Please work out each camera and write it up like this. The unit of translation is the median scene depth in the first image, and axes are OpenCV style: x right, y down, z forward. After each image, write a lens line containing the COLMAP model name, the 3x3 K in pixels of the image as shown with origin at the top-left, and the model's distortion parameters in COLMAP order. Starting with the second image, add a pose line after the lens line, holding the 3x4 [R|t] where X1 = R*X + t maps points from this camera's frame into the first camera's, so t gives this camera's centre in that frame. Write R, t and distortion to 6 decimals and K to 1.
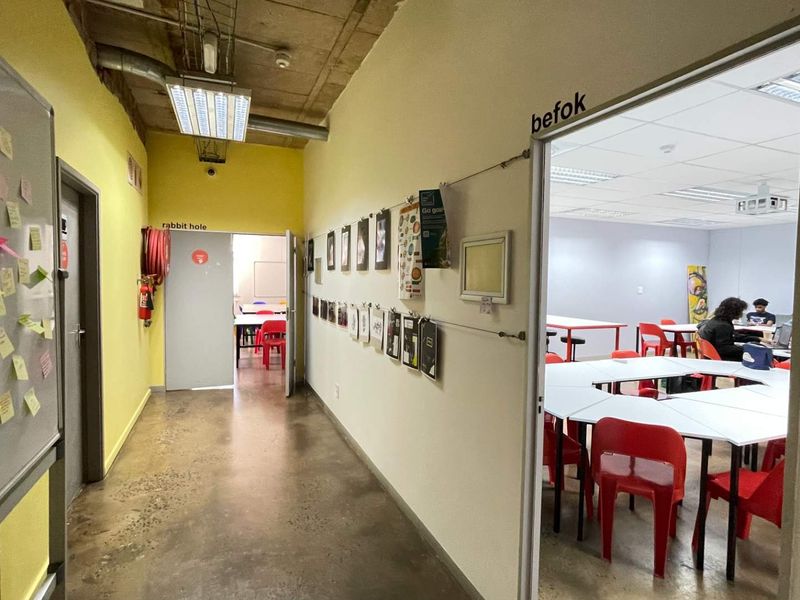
lens RADIAL K [[436.3, 0, 400.0], [0, 436.3, 300.0], [0, 0, 1]] dist [-0.001957, -0.000641]
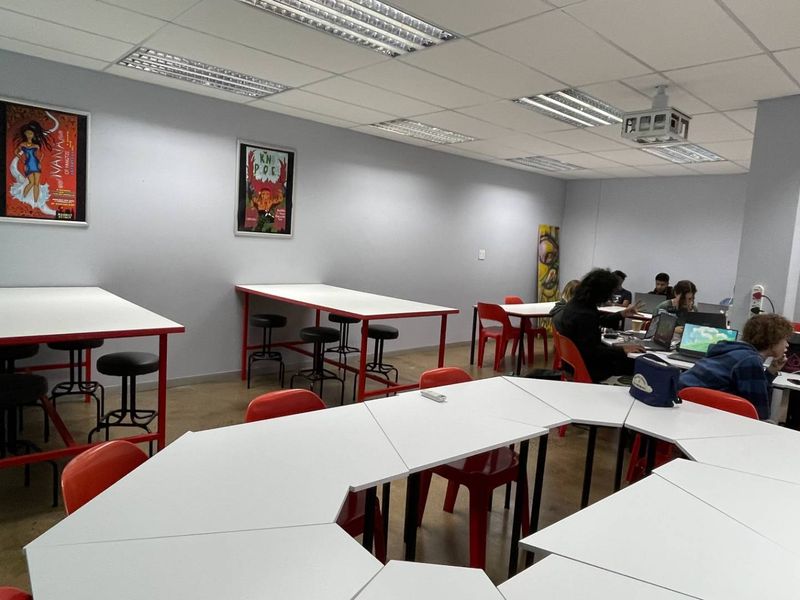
lens RADIAL K [[524.5, 0, 400.0], [0, 524.5, 300.0], [0, 0, 1]] dist [0.004212, 0.000313]
pose [[0.940854, 0.007465, 0.338731, 0.149792], [-0.034079, 0.996772, 0.072689, -0.007283], [-0.337095, -0.079933, 0.938071, 0.259576]]
